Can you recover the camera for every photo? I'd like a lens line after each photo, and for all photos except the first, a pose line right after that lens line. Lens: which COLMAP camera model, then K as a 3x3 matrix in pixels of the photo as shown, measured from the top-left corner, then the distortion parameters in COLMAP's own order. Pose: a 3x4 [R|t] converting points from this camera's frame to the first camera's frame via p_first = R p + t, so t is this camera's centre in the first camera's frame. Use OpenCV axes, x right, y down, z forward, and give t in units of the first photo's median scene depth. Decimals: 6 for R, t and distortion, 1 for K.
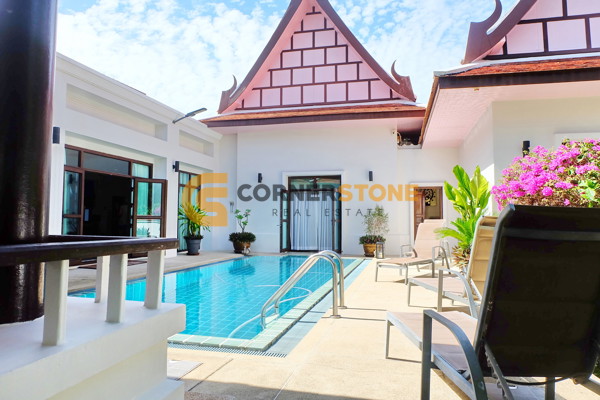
lens RADIAL K [[396.4, 0, 301.9], [0, 396.4, 201.3], [0, 0, 1]] dist [-0.086909, 0.075092]
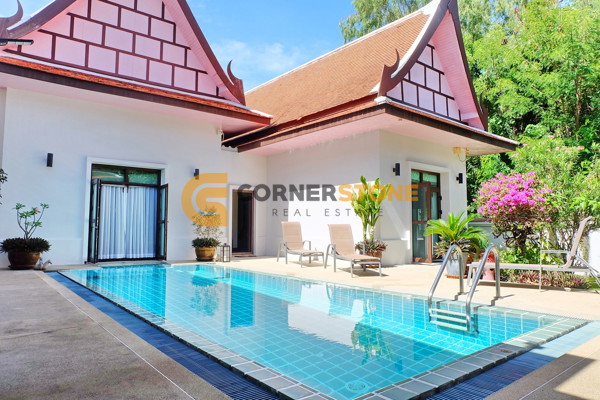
lens RADIAL K [[396.4, 0, 301.9], [0, 396.4, 201.3], [0, 0, 1]] dist [-0.086909, 0.075092]
pose [[0.616300, 0.050922, 0.785864, -0.397497], [-0.041887, 0.998614, -0.031858, 0.018979], [-0.786397, -0.013284, 0.617579, 0.238498]]
